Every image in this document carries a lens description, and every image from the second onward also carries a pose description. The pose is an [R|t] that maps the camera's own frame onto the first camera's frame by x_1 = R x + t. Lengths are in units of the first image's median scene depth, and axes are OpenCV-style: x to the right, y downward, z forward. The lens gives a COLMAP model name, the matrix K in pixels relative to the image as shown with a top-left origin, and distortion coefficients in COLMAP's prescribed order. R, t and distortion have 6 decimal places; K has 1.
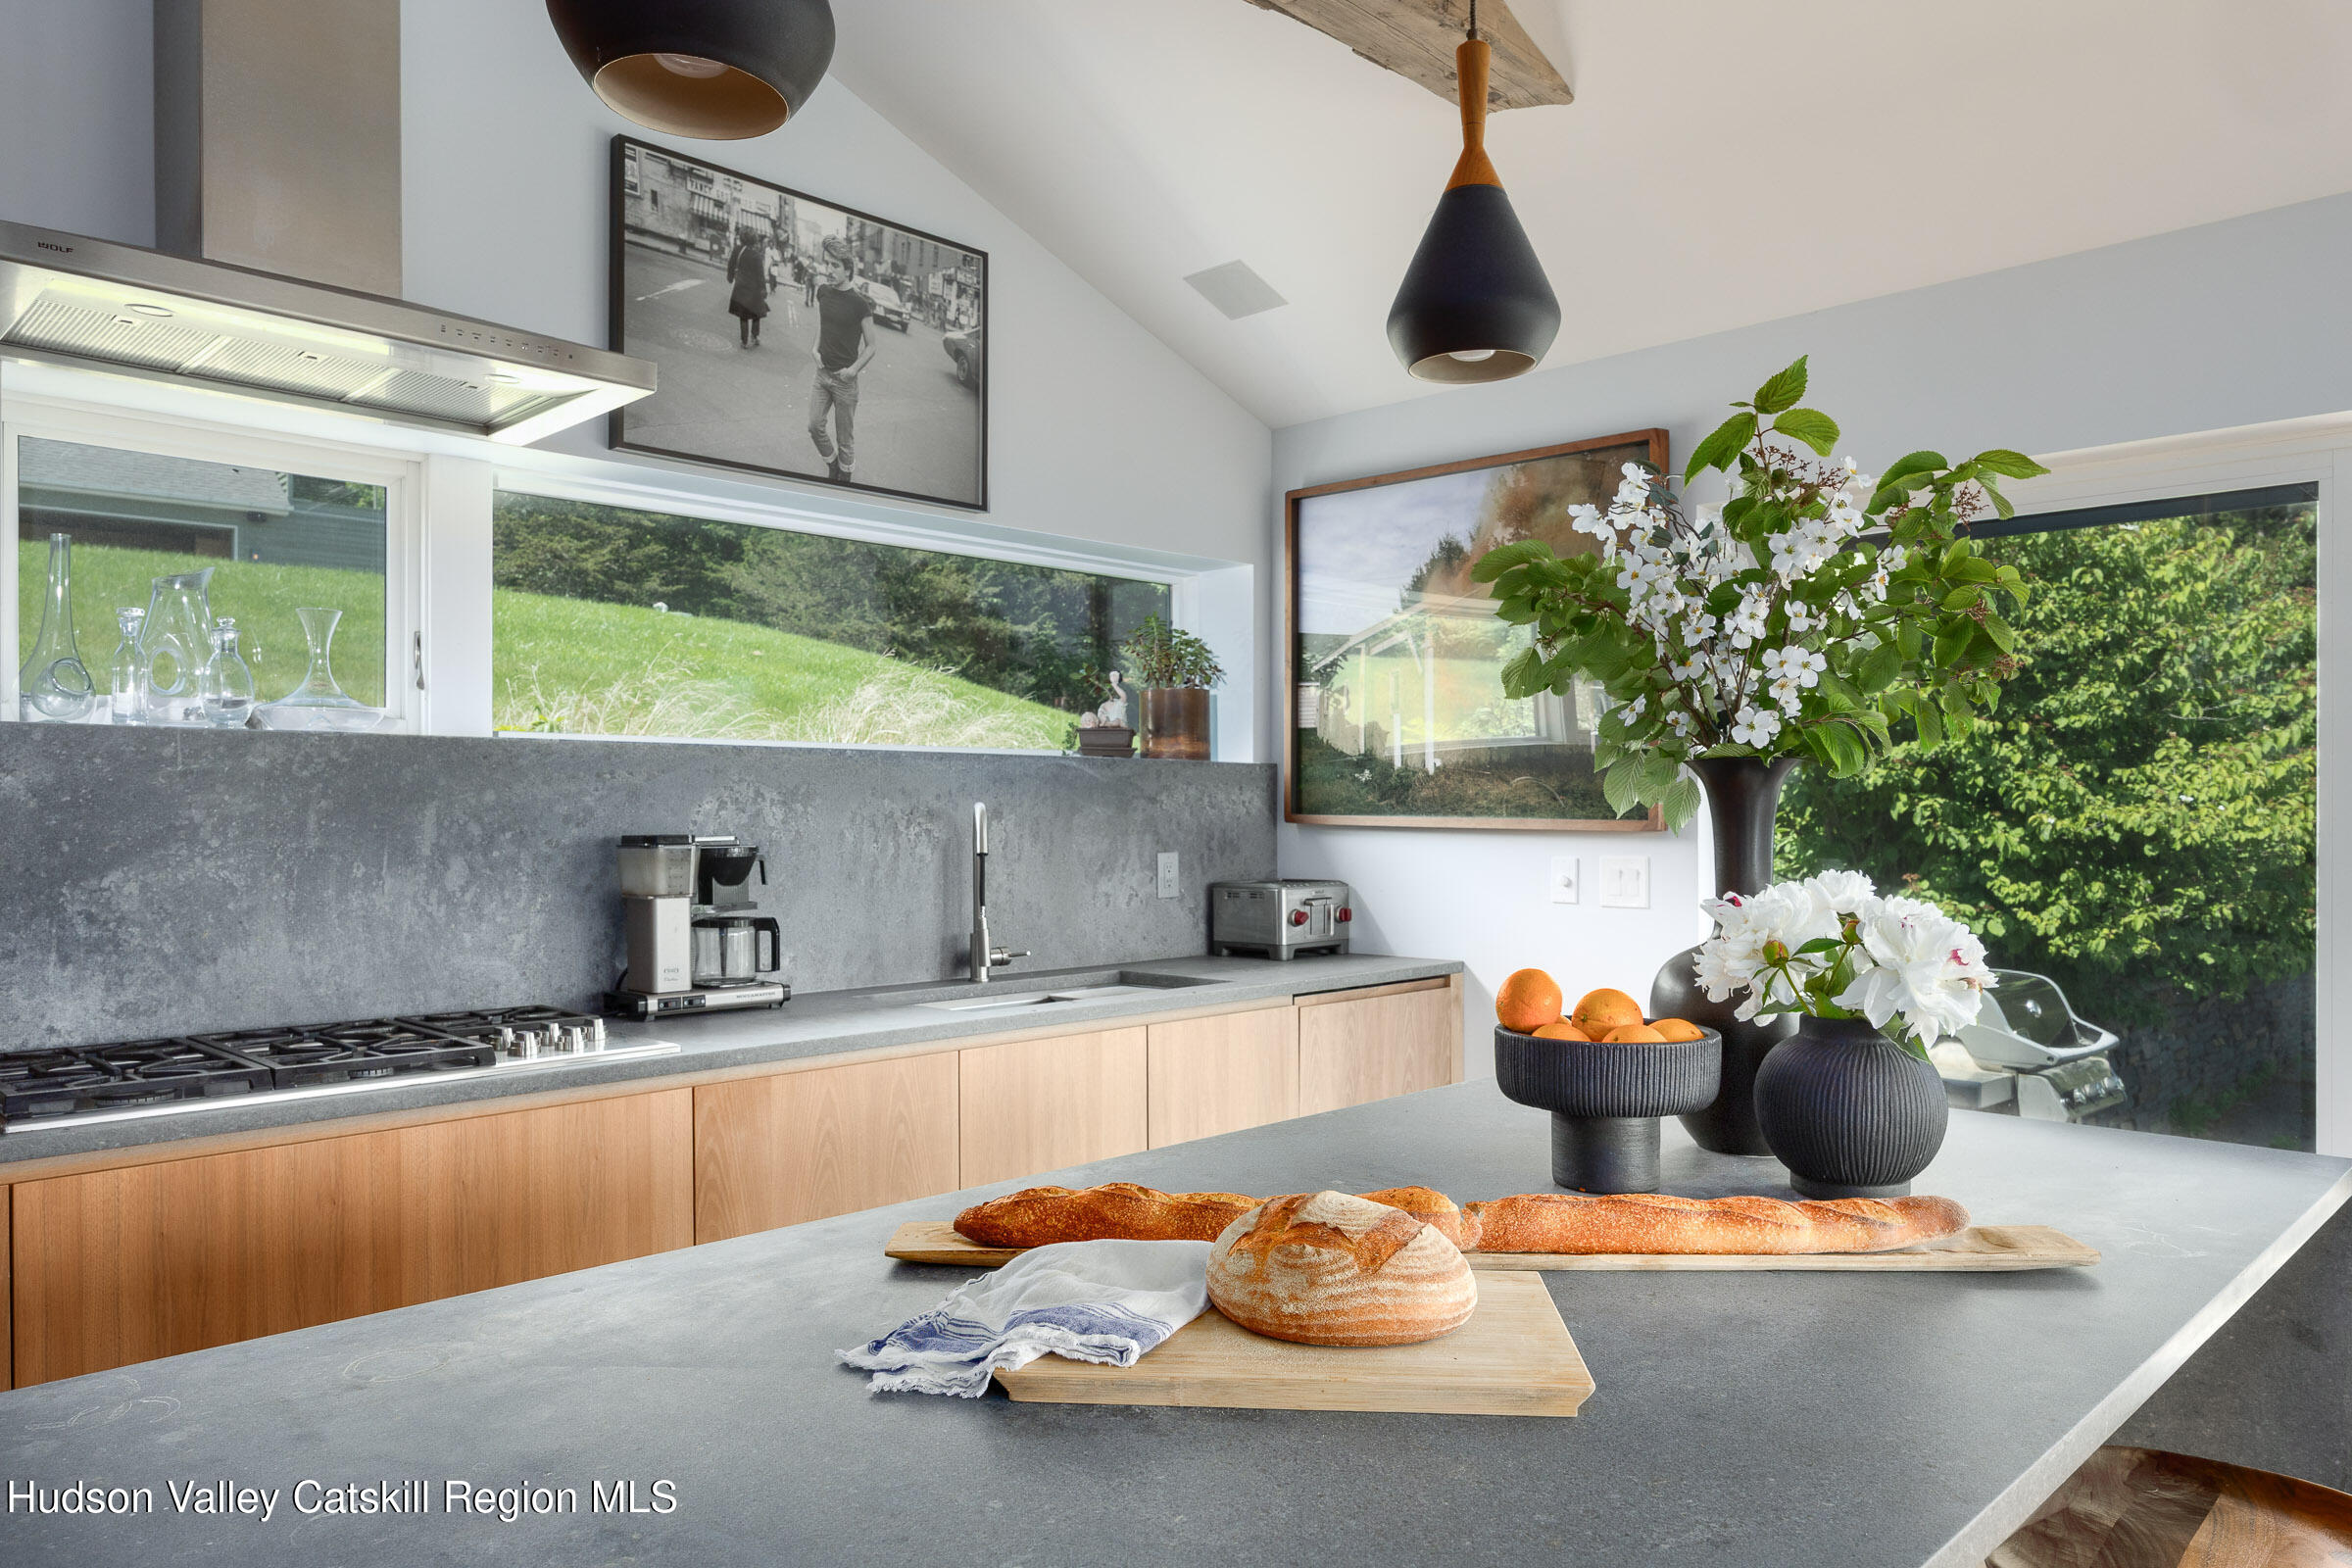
lens RADIAL K [[1518.0, 0, 1159.7], [0, 1518.0, 803.9], [0, 0, 1]] dist [-0.009285, -0.001909]
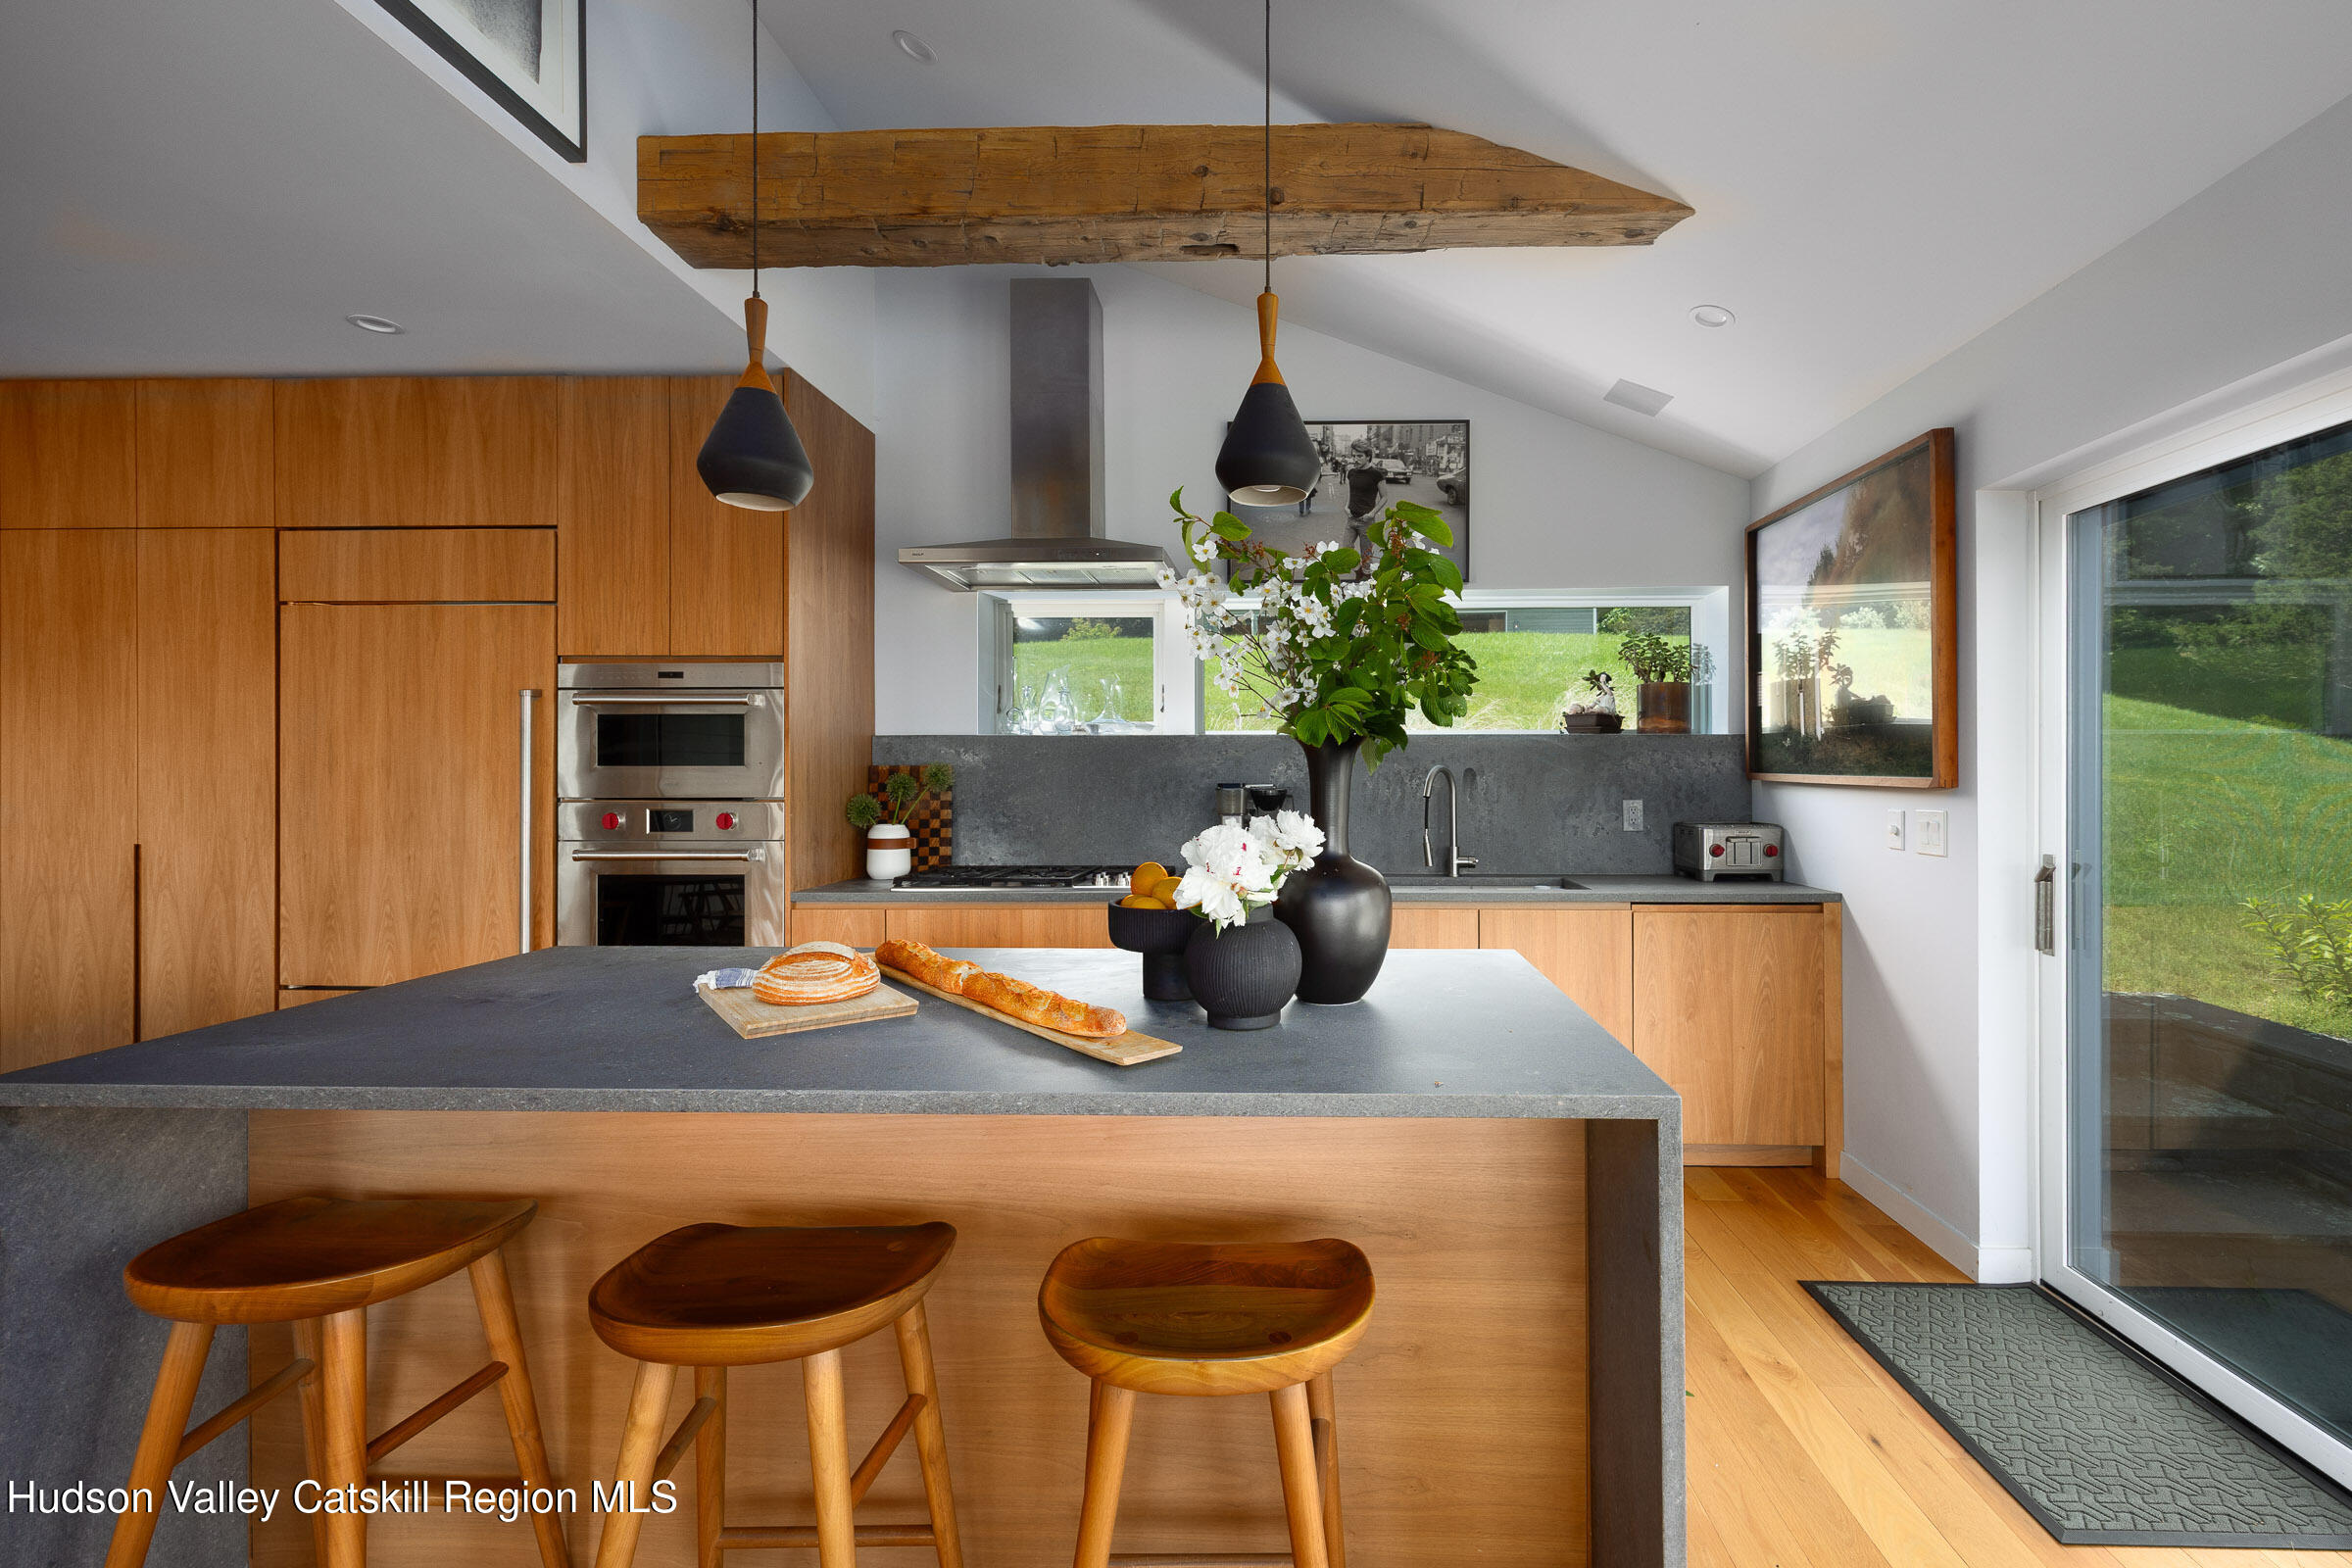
lens RADIAL K [[920.3, 0, 1171.7], [0, 920.3, 769.3], [0, 0, 1]] dist [-0.001003, -0.000338]
pose [[0.696461, -0.001248, -0.717594, 0.384080], [0.004303, 0.999988, 0.002437, -0.000239], [0.717582, -0.004785, 0.696457, 0.107833]]
